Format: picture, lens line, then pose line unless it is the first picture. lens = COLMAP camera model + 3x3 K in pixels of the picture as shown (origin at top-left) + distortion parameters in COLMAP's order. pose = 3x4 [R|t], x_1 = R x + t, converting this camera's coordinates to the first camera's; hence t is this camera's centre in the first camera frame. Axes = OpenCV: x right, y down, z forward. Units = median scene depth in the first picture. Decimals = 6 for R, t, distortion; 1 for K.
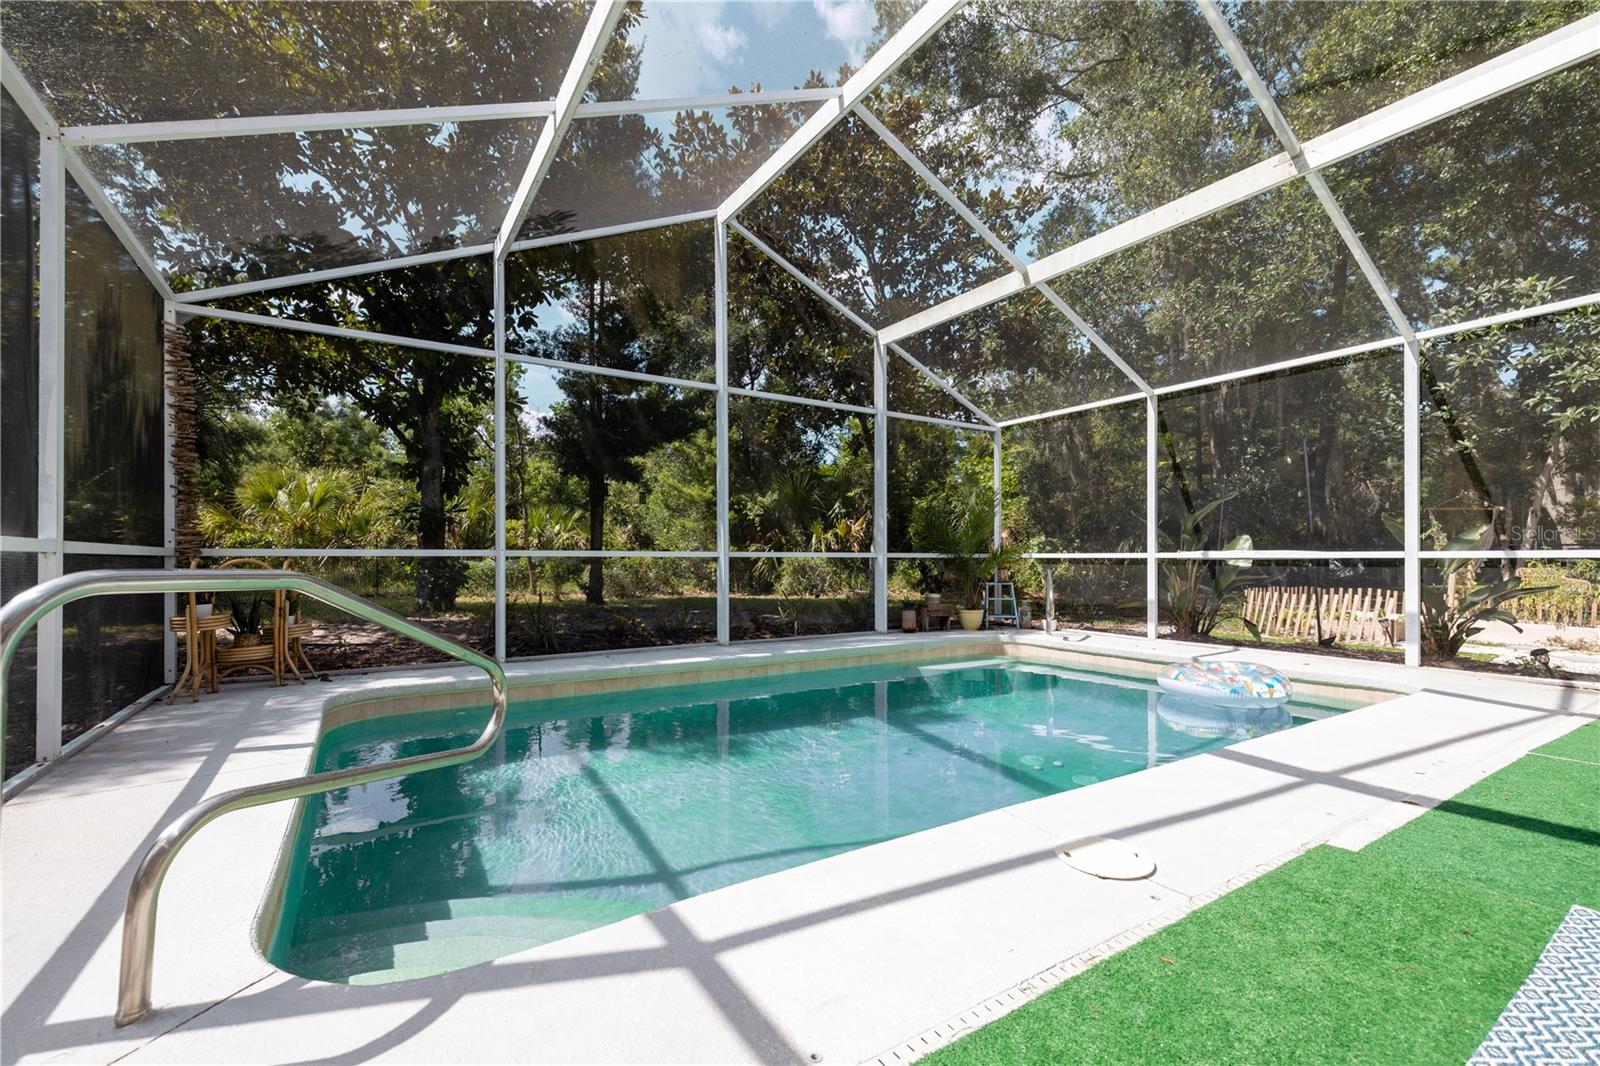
lens RADIAL K [[691.0, 0, 801.0], [0, 691.0, 541.7], [0, 0, 1]] dist [-0.000917, -0.000007]
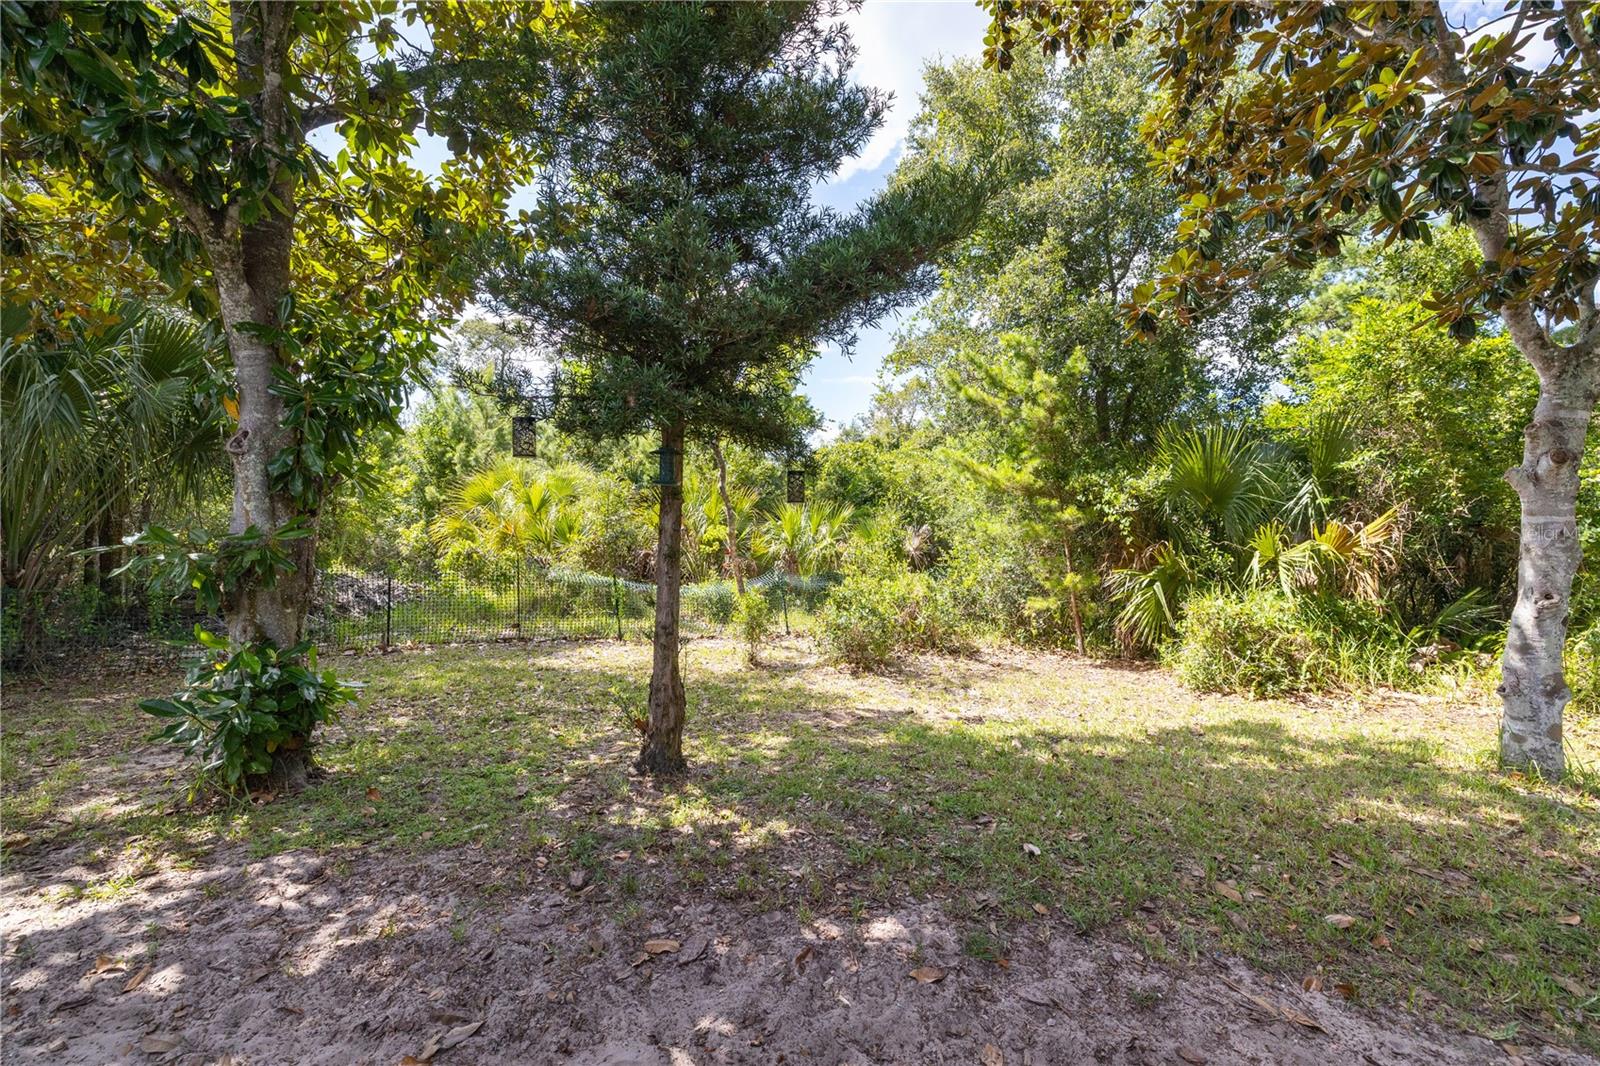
lens RADIAL K [[691.0, 0, 801.0], [0, 691.0, 538.1], [0, 0, 1]] dist [-0.000917, -0.000007]
pose [[0.879560, 0.005290, -0.475759, -0.030678], [-0.000482, 0.999948, 0.010226, -0.024983], [0.475788, -0.008765, 0.879516, 0.434032]]
